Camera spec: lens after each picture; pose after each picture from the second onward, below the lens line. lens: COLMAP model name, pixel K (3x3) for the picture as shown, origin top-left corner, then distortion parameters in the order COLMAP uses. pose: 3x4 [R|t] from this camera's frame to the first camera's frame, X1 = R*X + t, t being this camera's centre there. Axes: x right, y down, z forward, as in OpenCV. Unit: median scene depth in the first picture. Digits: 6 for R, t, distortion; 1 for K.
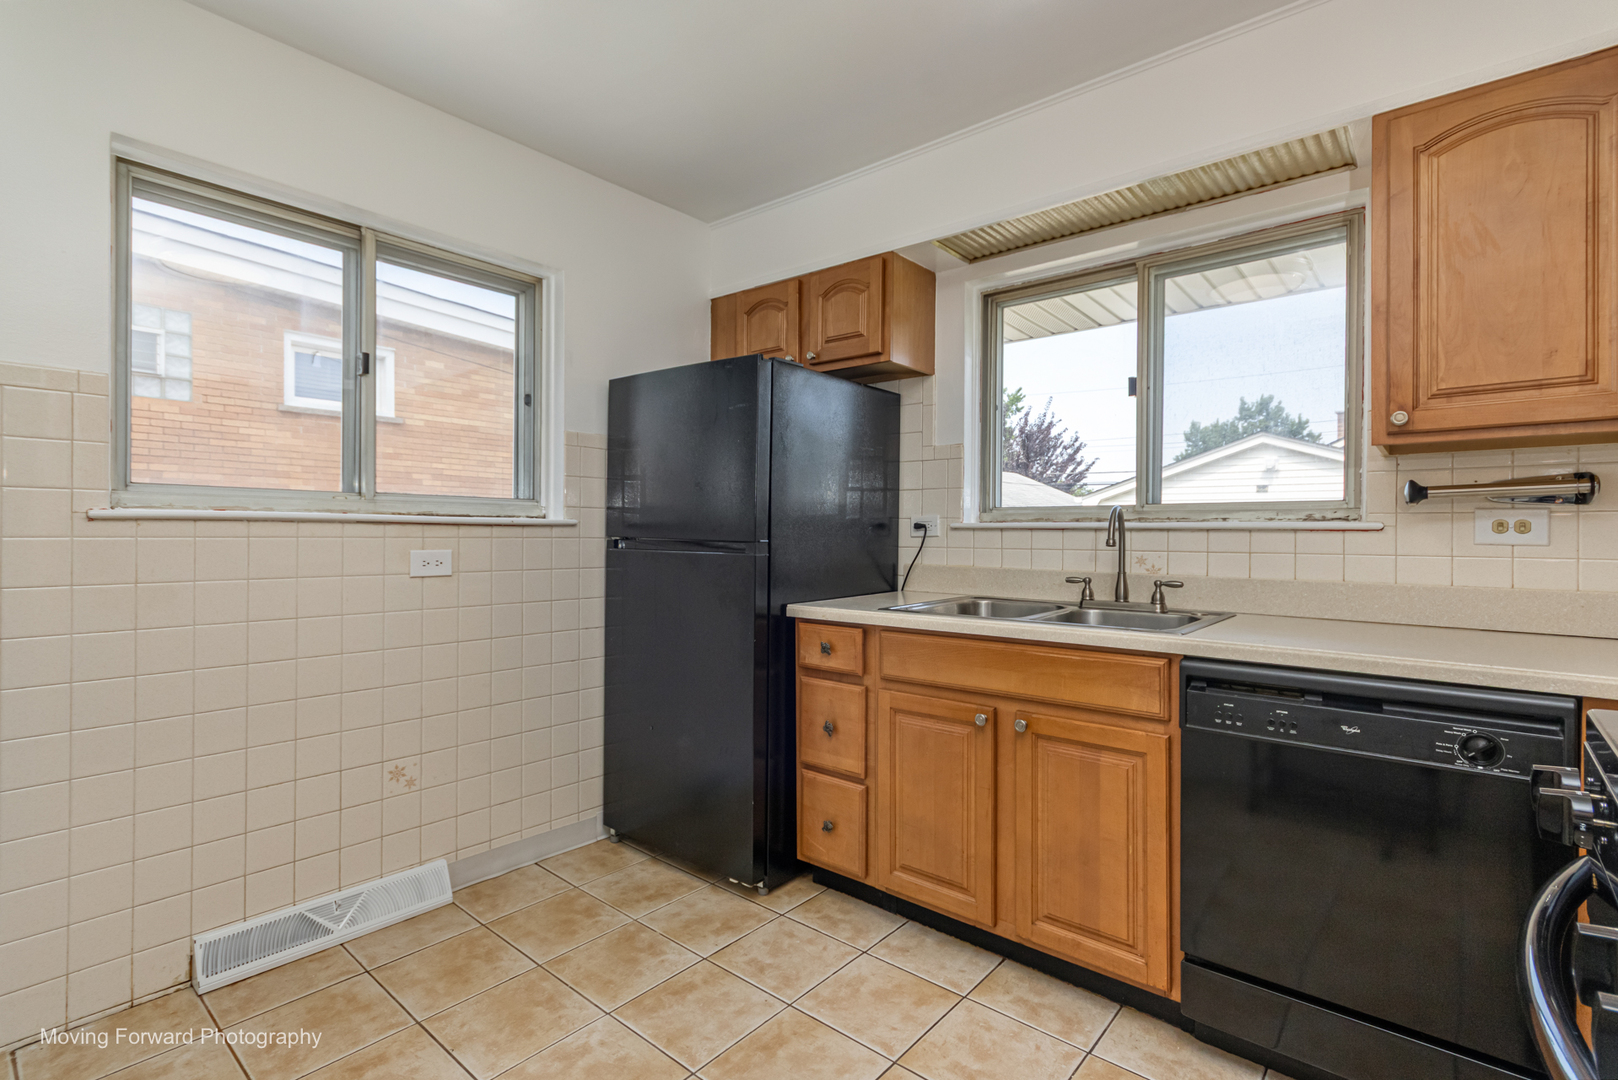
lens RADIAL K [[754.8, 0, 804.0], [0, 754.8, 527.6], [0, 0, 1]] dist [-0.000376, 0.000045]
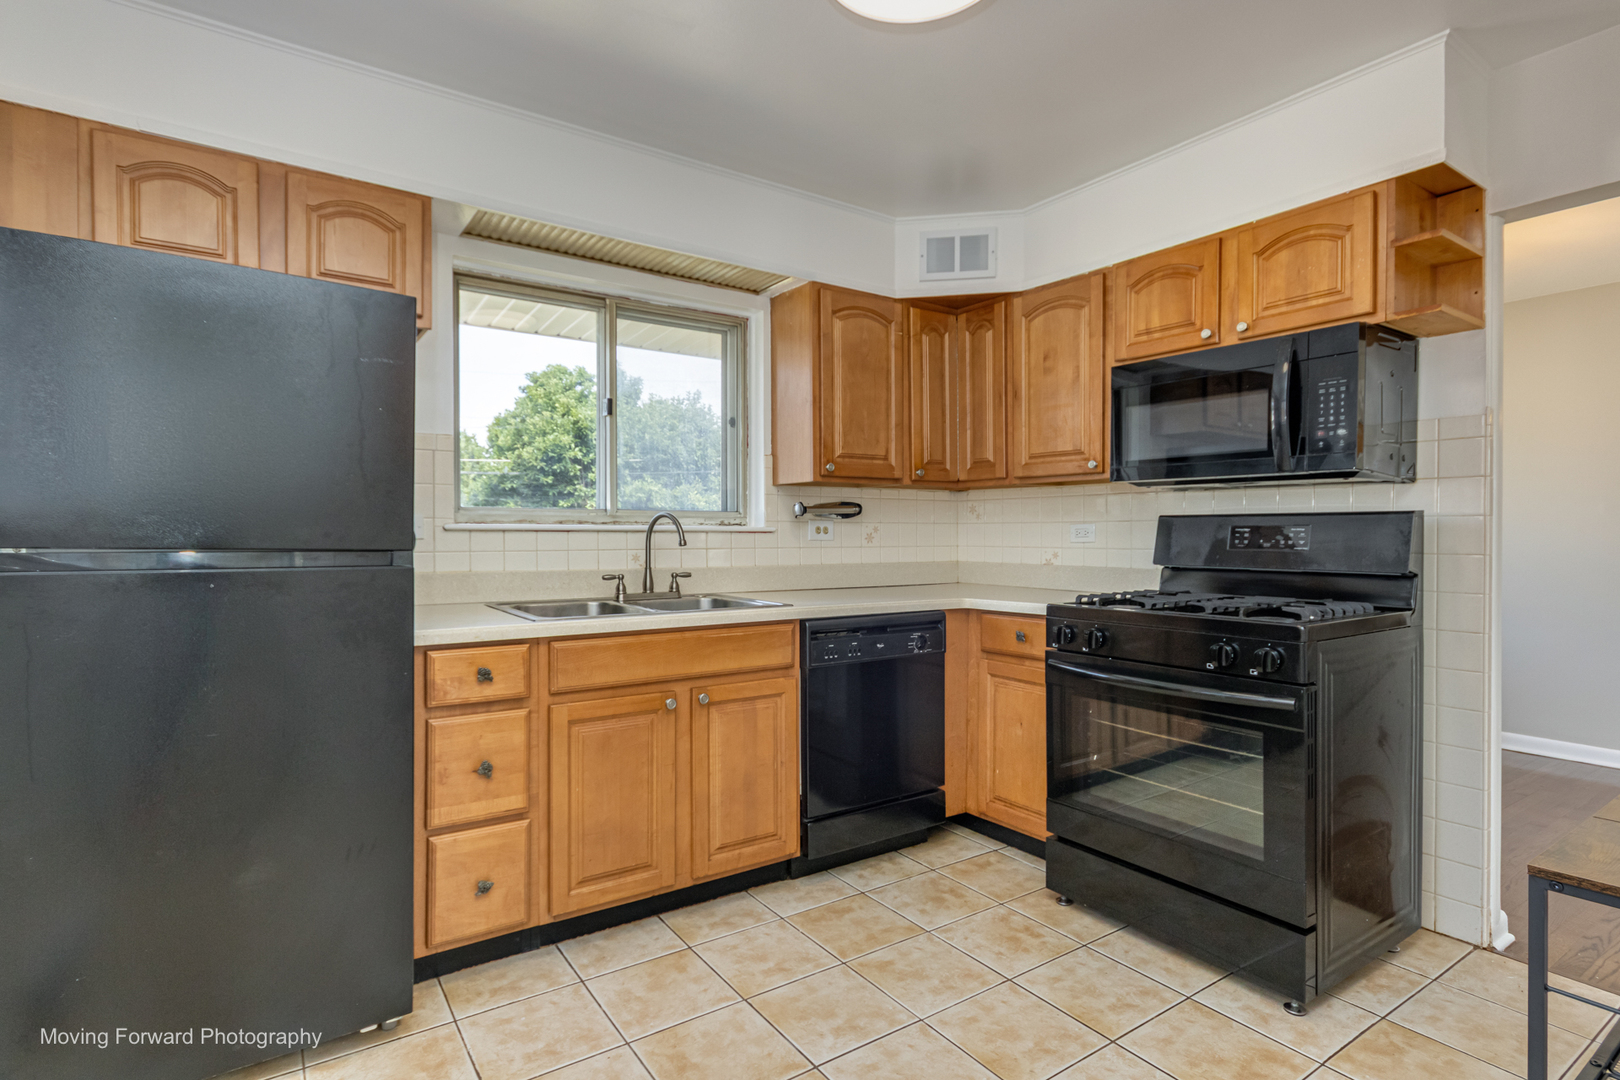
lens RADIAL K [[769.4, 0, 844.7], [0, 769.4, 530.4], [0, 0, 1]] dist [0.001321, 0.001050]
pose [[0.266922, -0.000418, 0.963718, -0.733460], [-0.007746, 0.999967, 0.002580, -0.005842], [-0.963687, -0.008154, 0.266909, 0.416497]]
